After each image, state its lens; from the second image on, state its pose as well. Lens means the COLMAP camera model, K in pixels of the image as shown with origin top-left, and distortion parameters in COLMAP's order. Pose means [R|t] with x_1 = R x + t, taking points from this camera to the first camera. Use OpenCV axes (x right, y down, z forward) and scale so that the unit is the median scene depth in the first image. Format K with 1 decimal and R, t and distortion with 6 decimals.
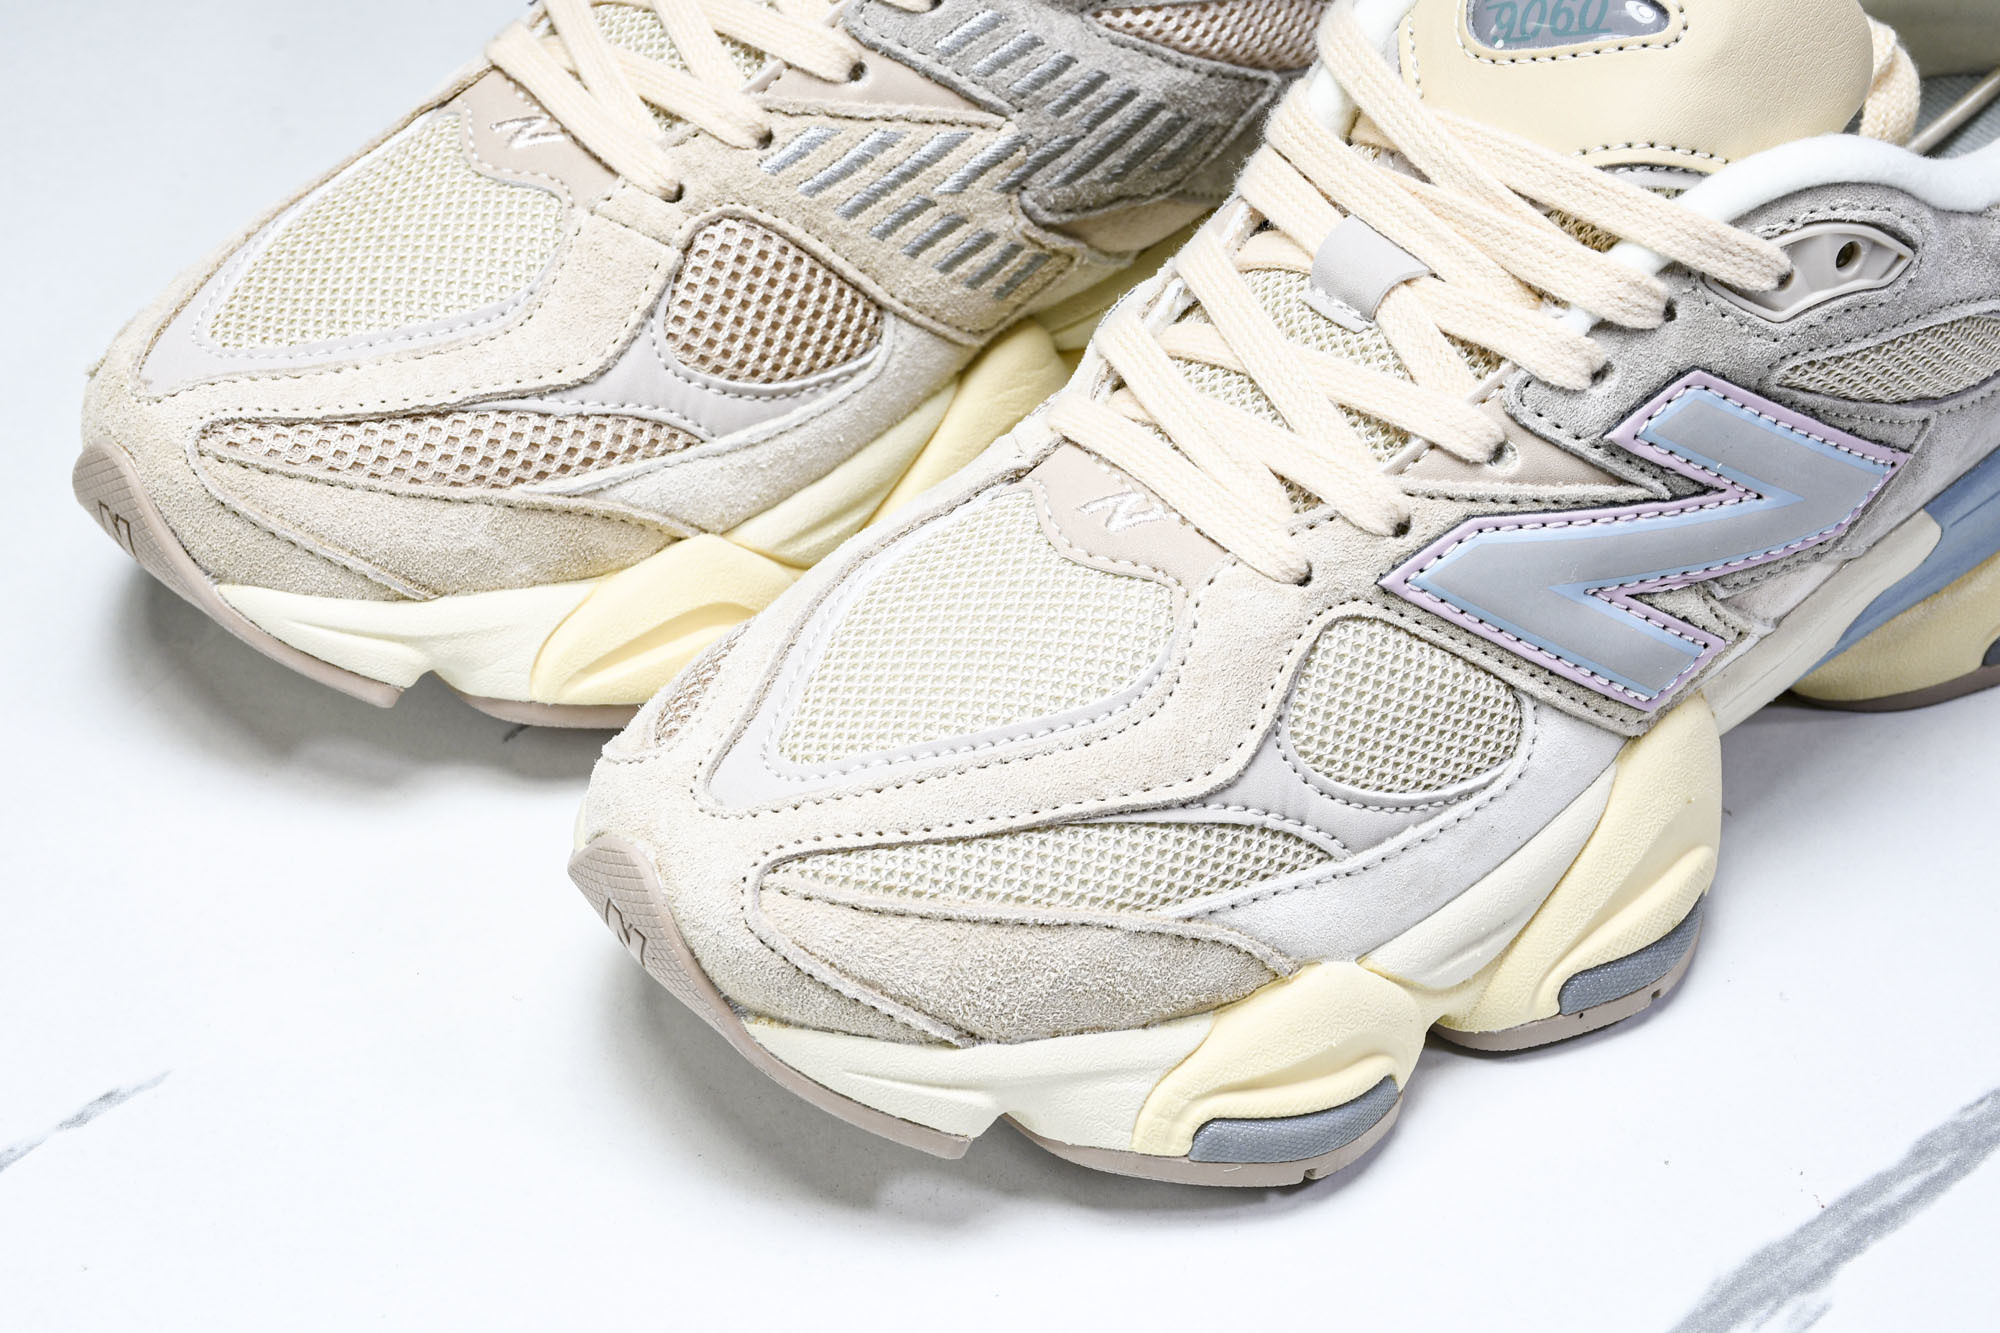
lens RADIAL K [[4252.7, 0, 995.4], [0, 4252.7, 675.3], [0, 0, 1]] dist [0.334225, 0.000000]
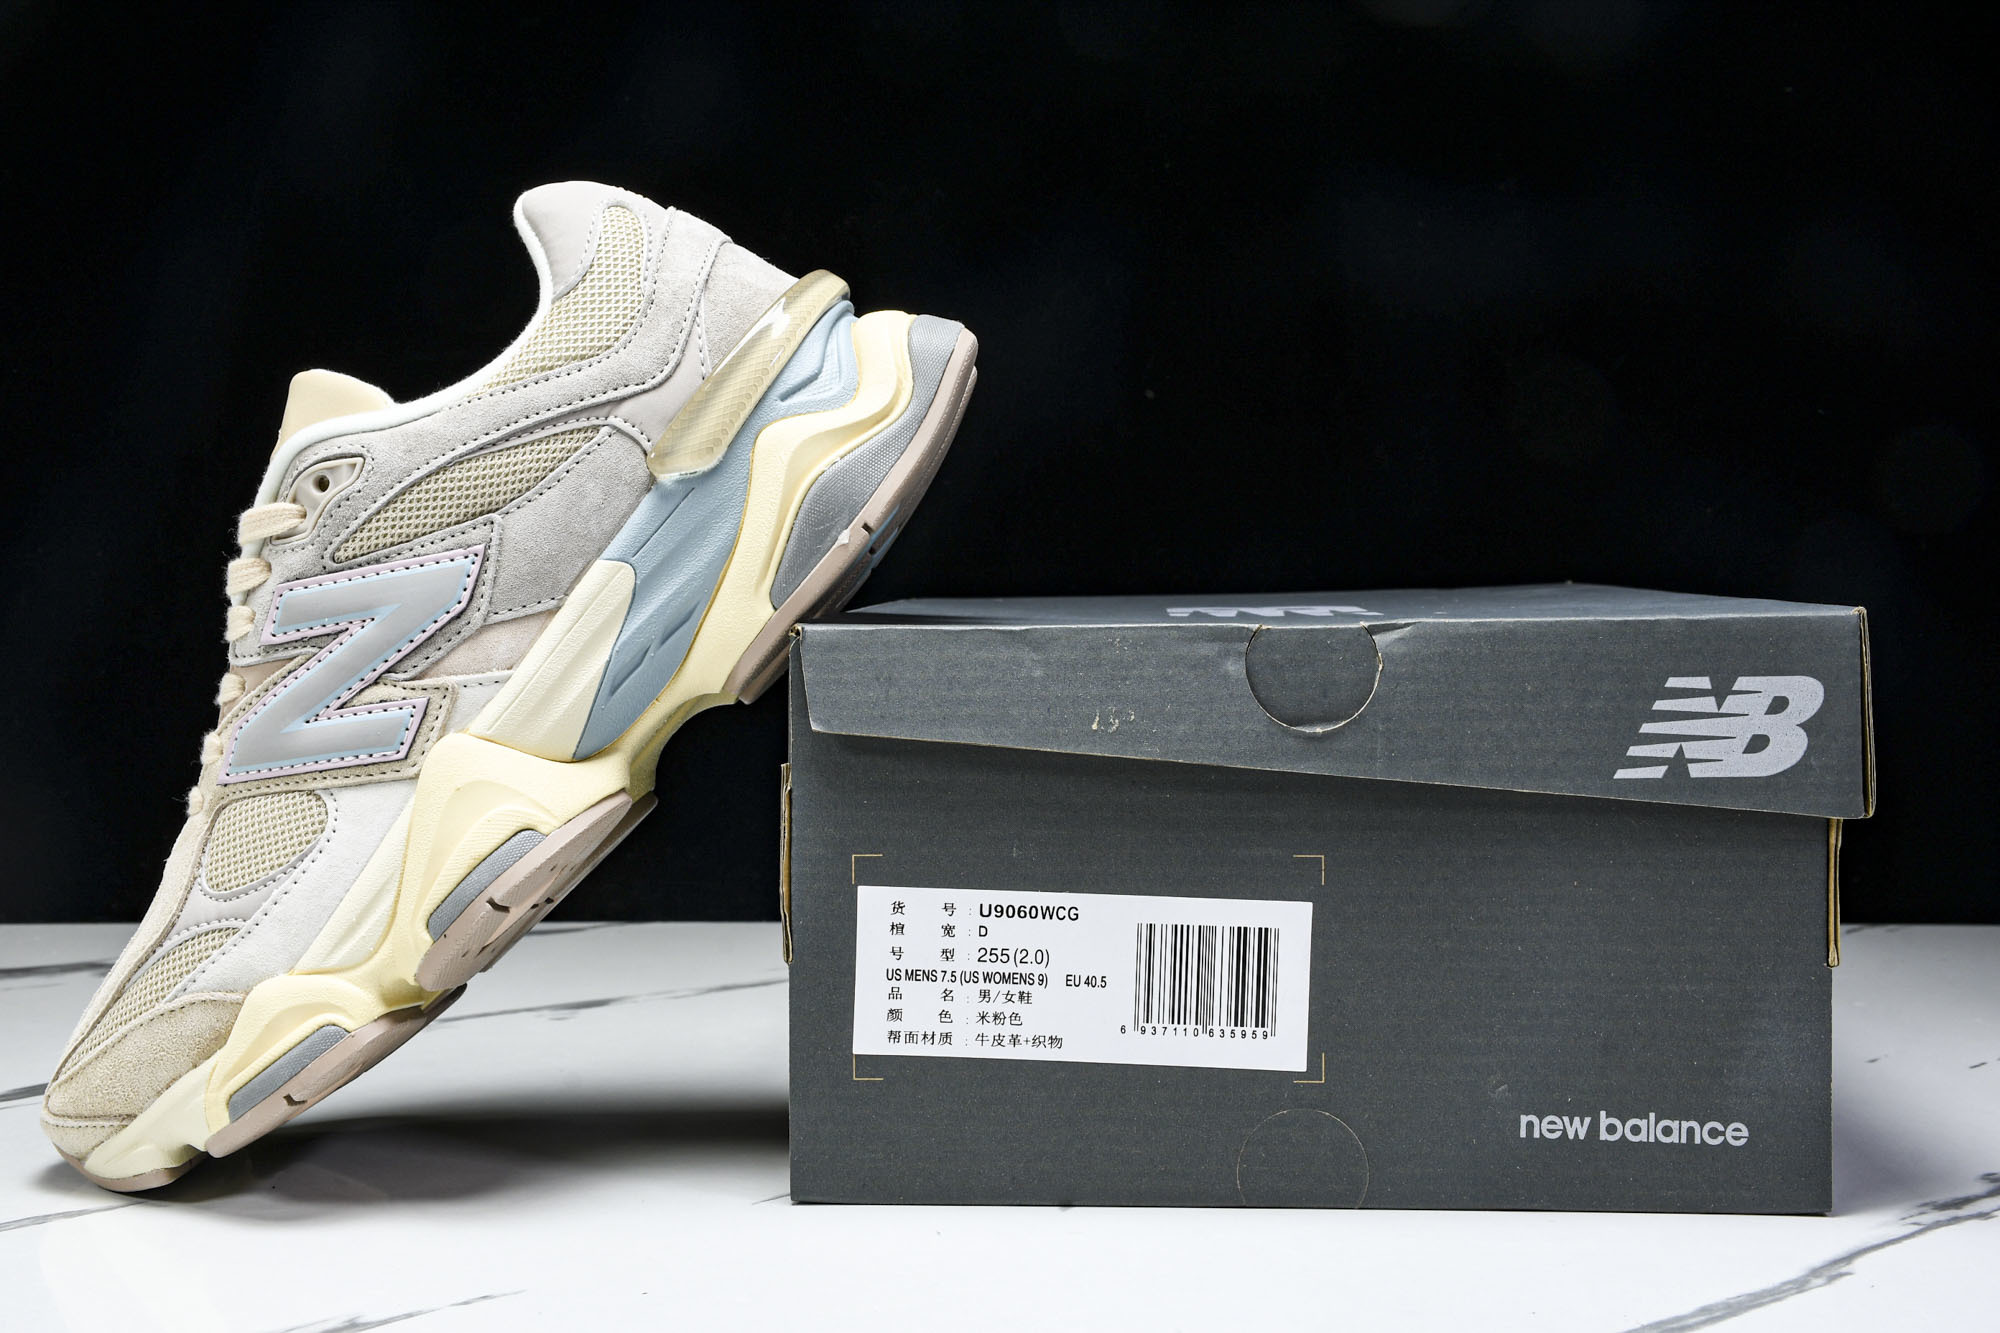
lens RADIAL K [[2779.5, 0, 1021.5], [0, 2779.5, 615.8], [0, 0, 1]] dist [0.125389, 0.000000]
pose [[0.507390, -0.582159, -0.635331, 1.036869], [0.283423, 0.809008, -0.514954, 0.616237], [0.813773, 0.081215, 0.575480, 0.578616]]
